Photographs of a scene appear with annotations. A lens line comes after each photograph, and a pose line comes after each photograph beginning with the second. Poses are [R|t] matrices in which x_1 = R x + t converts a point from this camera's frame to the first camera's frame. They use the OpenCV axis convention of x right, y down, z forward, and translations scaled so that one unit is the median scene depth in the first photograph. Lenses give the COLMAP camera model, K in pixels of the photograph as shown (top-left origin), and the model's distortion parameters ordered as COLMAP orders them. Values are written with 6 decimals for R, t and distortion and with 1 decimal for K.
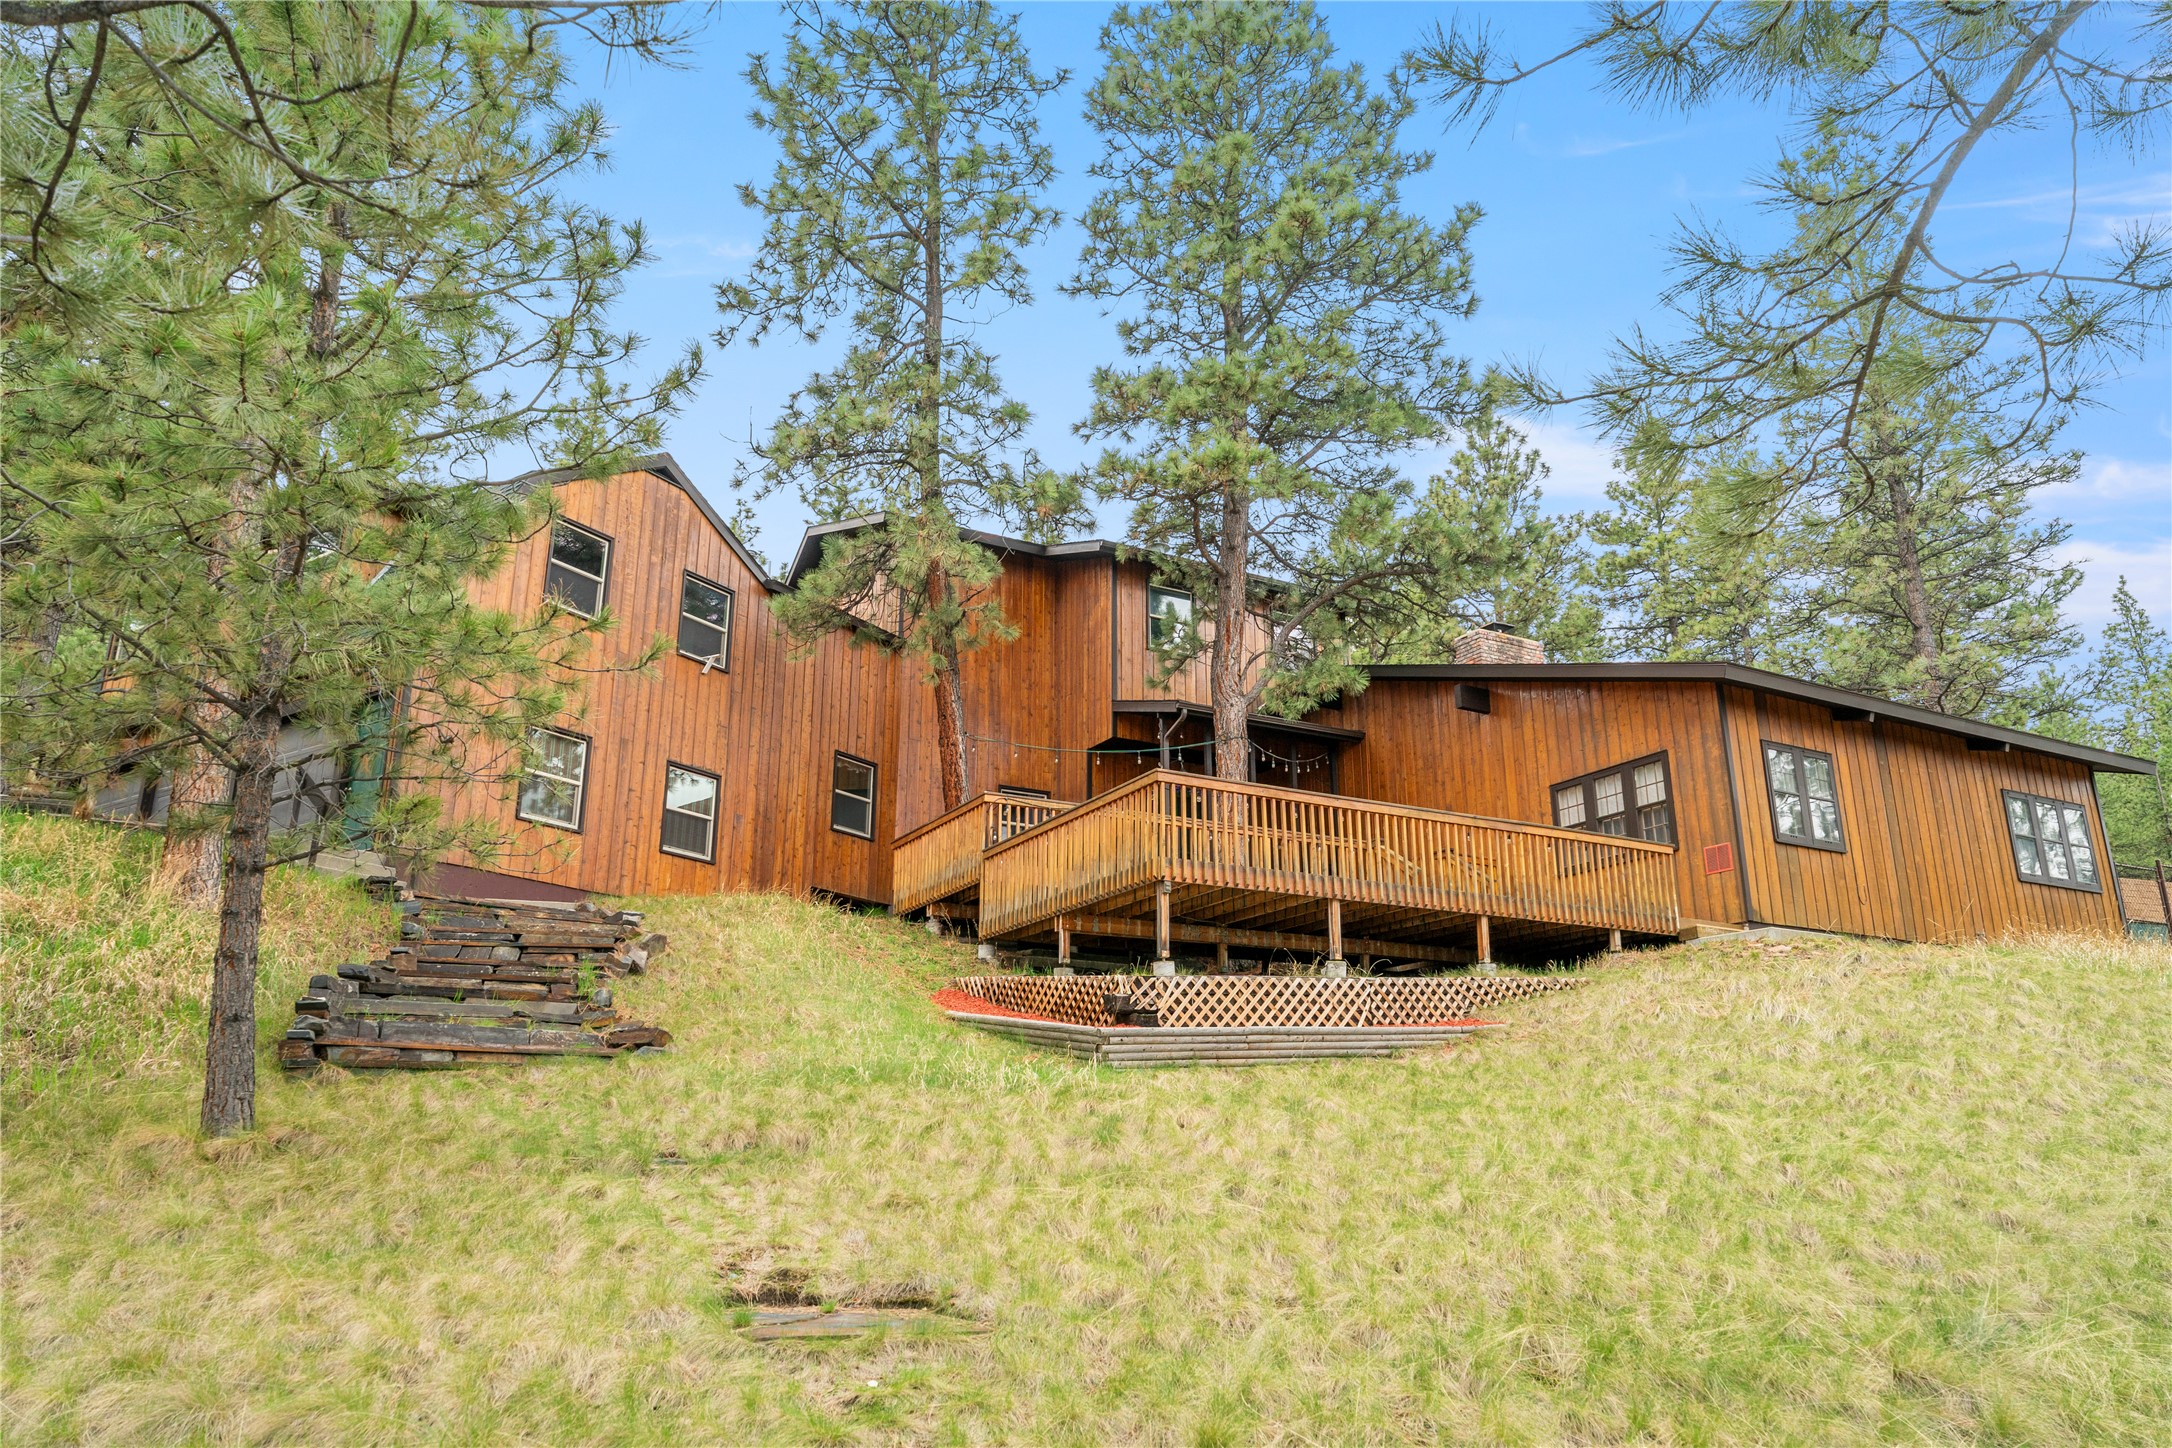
lens RADIAL K [[1474.1, 0, 1086.0], [0, 1474.1, 724.0], [0, 0, 1]] dist [0.006401, 0.001161]
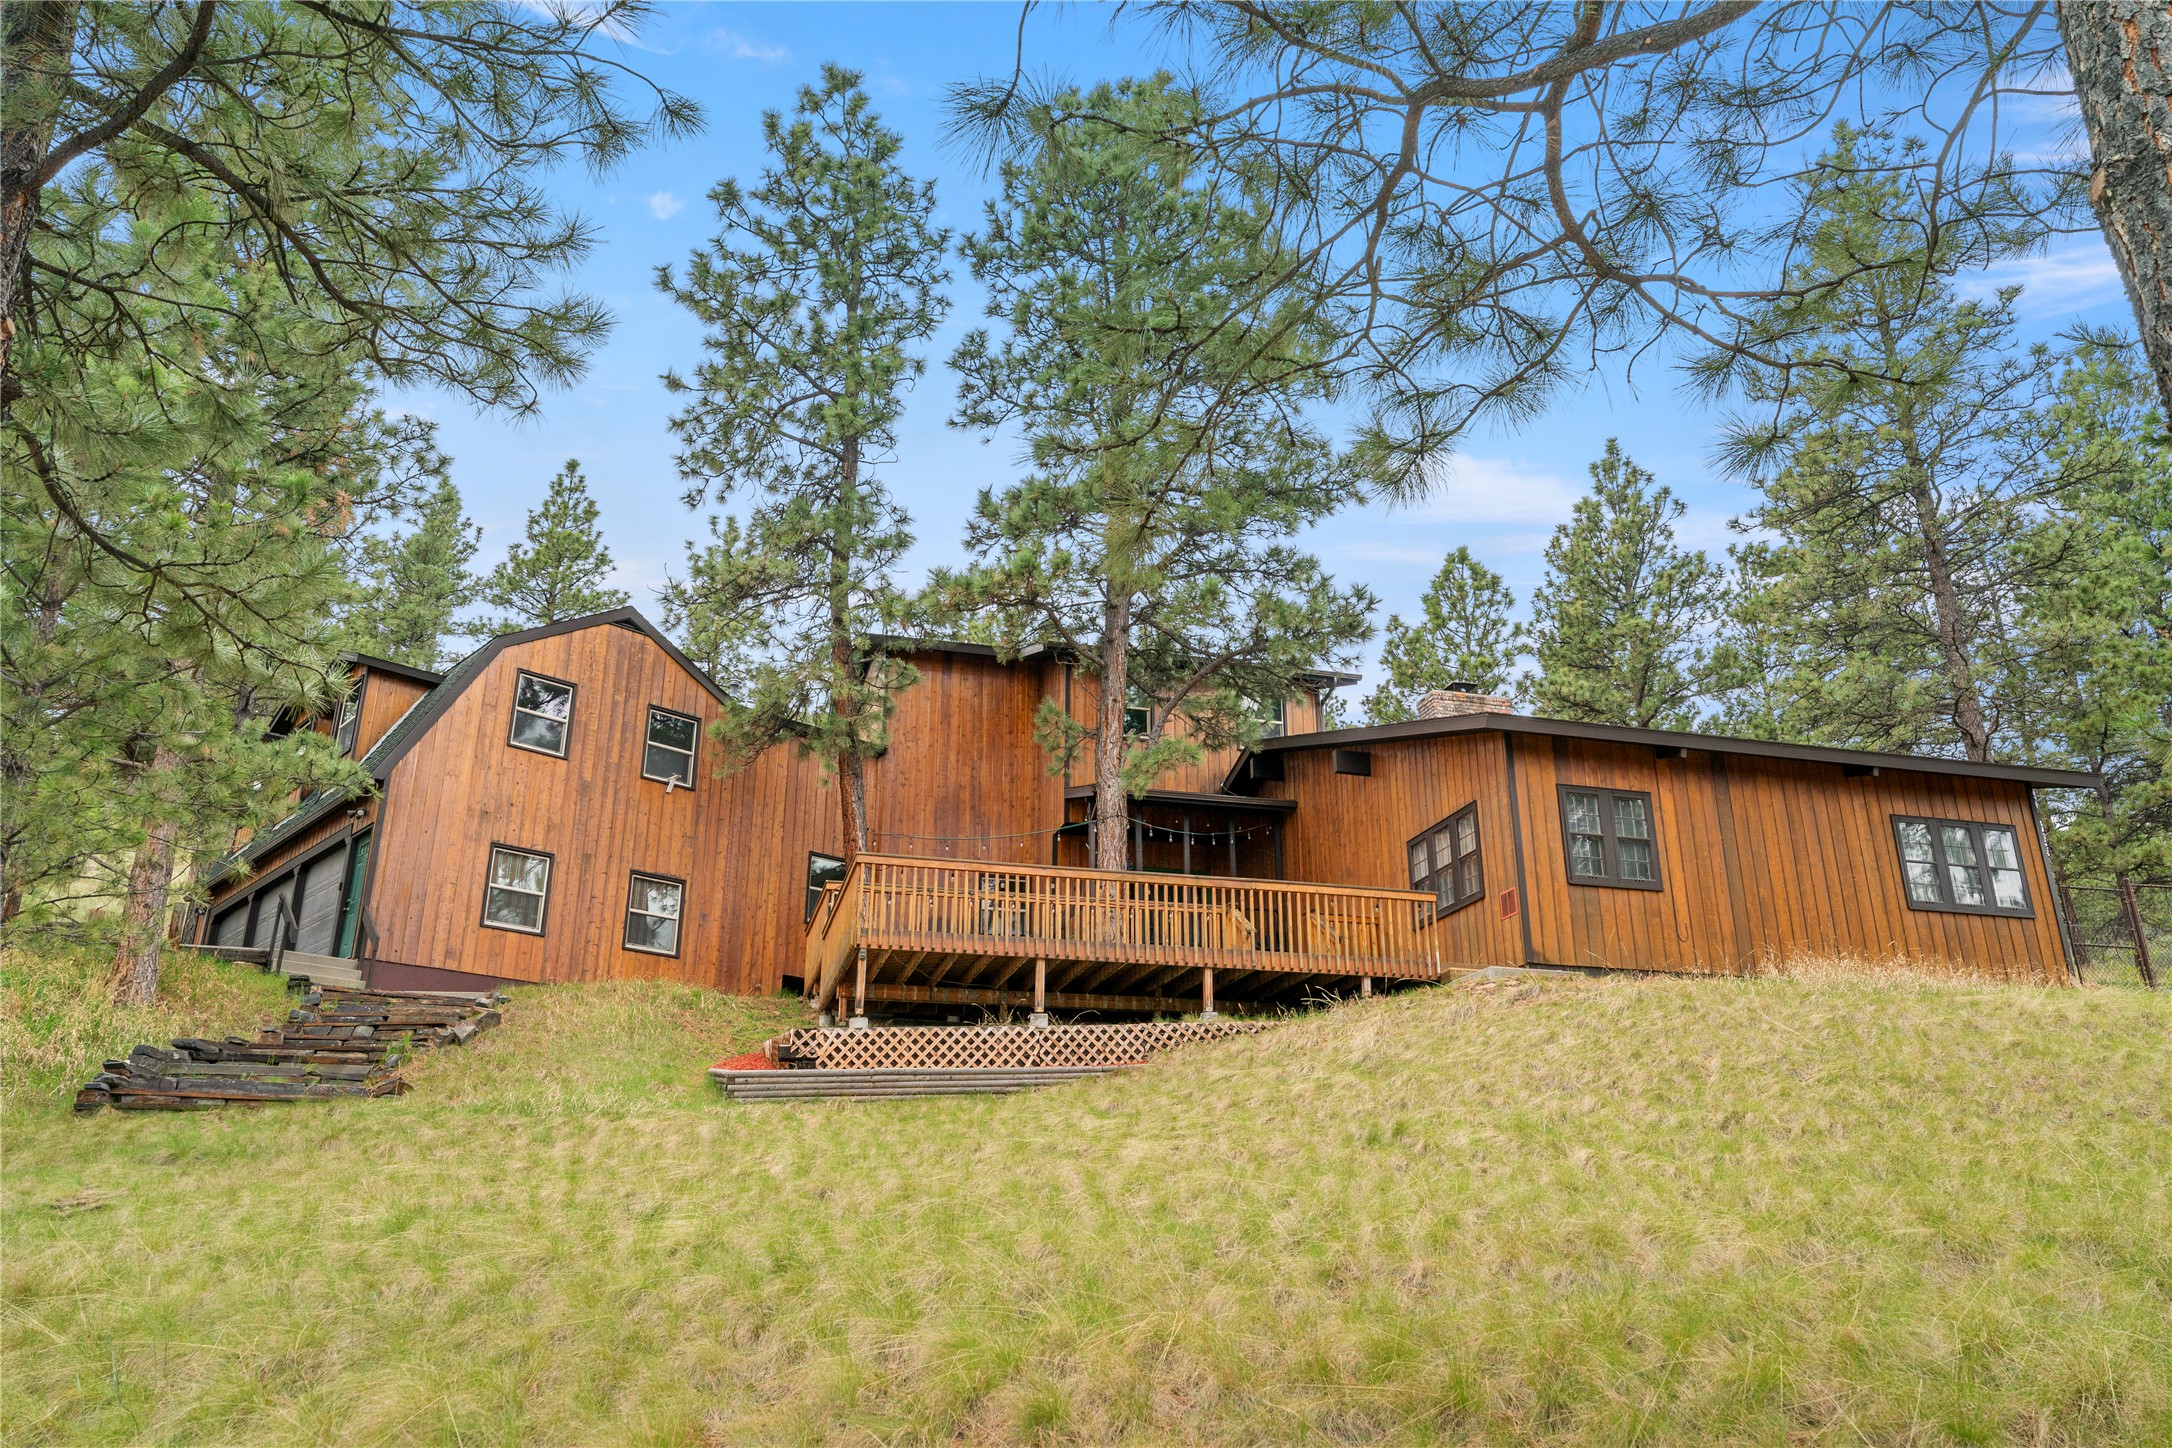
lens RADIAL K [[1545.5, 0, 1086.0], [0, 1545.5, 724.0], [0, 0, 1]] dist [0.000253, 0.037942]
pose [[0.968982, -0.081711, -0.233232, 0.359404], [0.067676, 0.995417, -0.067570, 0.017112], [0.237684, 0.049690, 0.970071, -0.101224]]
